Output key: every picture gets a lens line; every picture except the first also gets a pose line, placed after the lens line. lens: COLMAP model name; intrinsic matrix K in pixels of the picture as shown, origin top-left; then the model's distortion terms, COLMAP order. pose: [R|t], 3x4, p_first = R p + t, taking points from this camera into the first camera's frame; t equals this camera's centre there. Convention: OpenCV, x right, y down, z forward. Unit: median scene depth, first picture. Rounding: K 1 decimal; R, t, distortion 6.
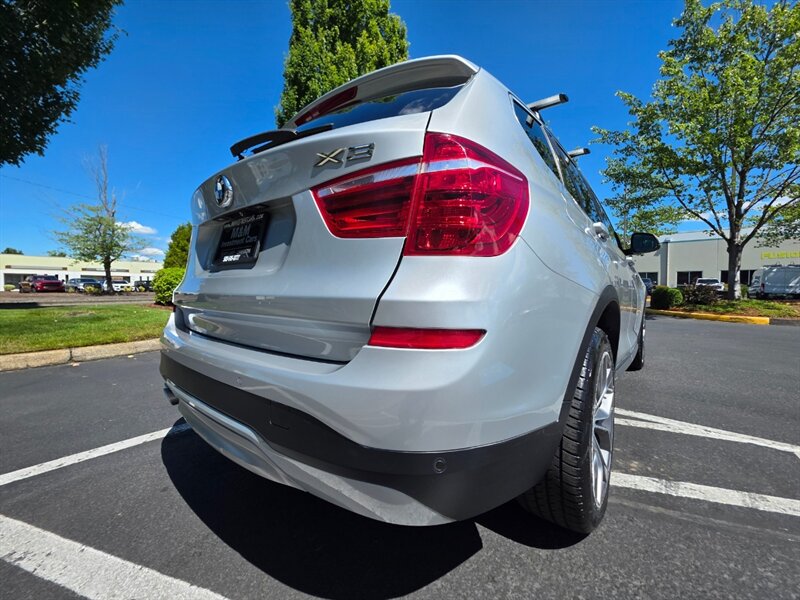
lens RADIAL K [[320.0, 0, 402.5], [0, 320.0, 300.6], [0, 0, 1]] dist [0.005677, 0.000837]
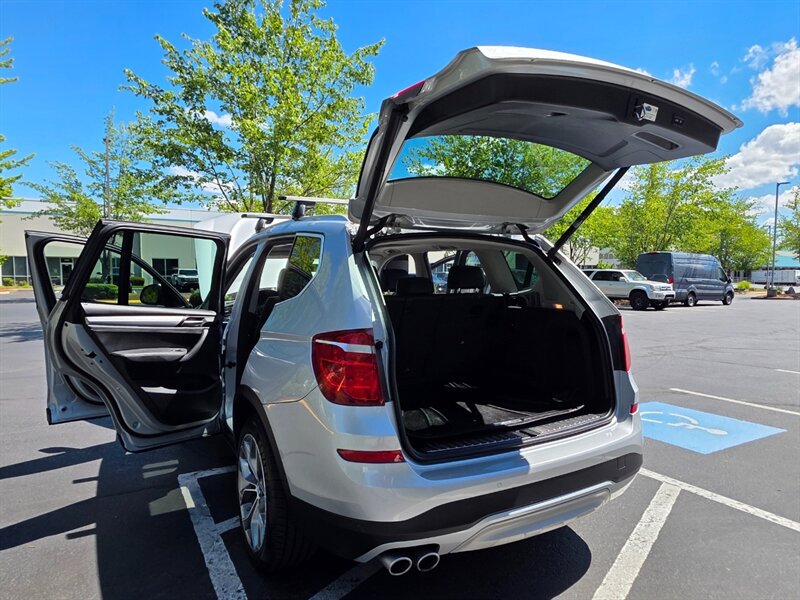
lens RADIAL K [[506.1, 0, 400.9], [0, 506.1, 308.2], [0, 0, 1]] dist [0.005178, 0.001162]
pose [[0.353623, -0.063114, 0.933256, -2.476992], [0.036990, 0.997884, 0.053469, -0.534048], [-0.934656, 0.015613, 0.355209, 0.772611]]
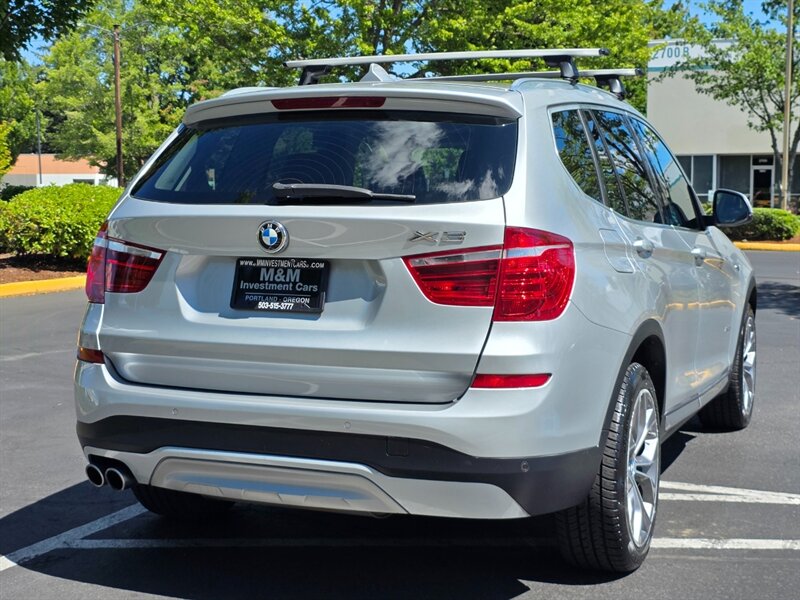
lens RADIAL K [[1270.7, 0, 396.6], [0, 1270.7, 294.5], [0, 0, 1]] dist [0.089457, 0.000000]
pose [[0.956618, -0.024064, 0.290350, -1.234232], [0.012441, 0.999048, 0.041812, -0.306104], [-0.291080, -0.036386, 0.956007, -2.548969]]
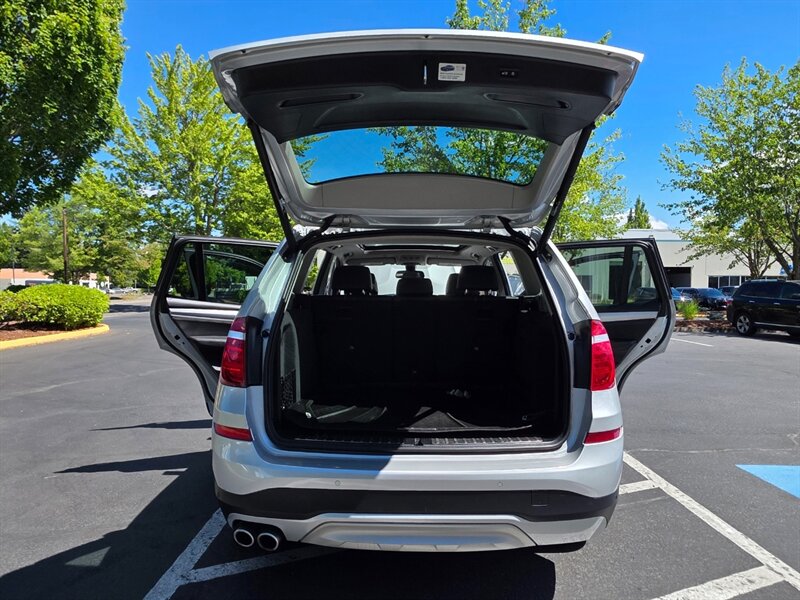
lens RADIAL K [[506.1, 0, 404.9], [0, 506.1, 307.8], [0, 0, 1]] dist [0.005178, 0.001162]
pose [[0.773814, -0.020441, 0.633083, -1.666269], [0.021168, 0.999755, 0.006407, -0.414153], [-0.633060, 0.008443, 0.774057, -0.355919]]
